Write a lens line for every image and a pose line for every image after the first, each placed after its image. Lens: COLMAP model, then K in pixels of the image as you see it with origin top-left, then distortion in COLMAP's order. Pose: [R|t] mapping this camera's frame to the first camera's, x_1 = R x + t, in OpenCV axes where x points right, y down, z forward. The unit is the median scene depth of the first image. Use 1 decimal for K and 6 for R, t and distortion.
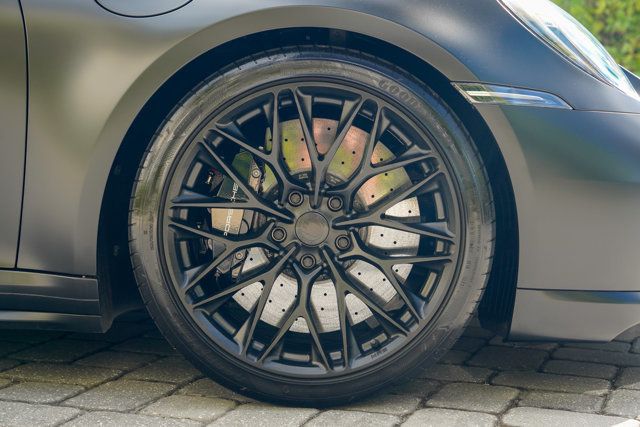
lens RADIAL K [[1242.6, 0, 315.4], [0, 1242.6, 211.8], [0, 0, 1]] dist [0.305514, 0.000000]
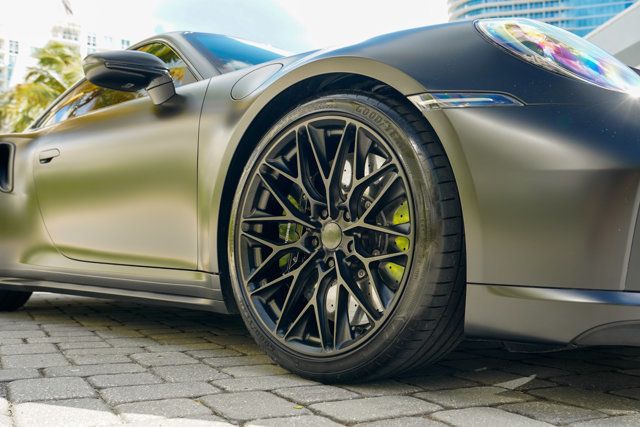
lens RADIAL K [[620.3, 0, 318.9], [0, 620.3, 217.9], [0, 0, 1]] dist [0.033389, 0.000000]
pose [[0.730681, -0.062461, -0.679855, 0.416818], [-0.060671, 0.985925, -0.155788, 0.094377], [0.680017, 0.155079, 0.716608, 0.551082]]
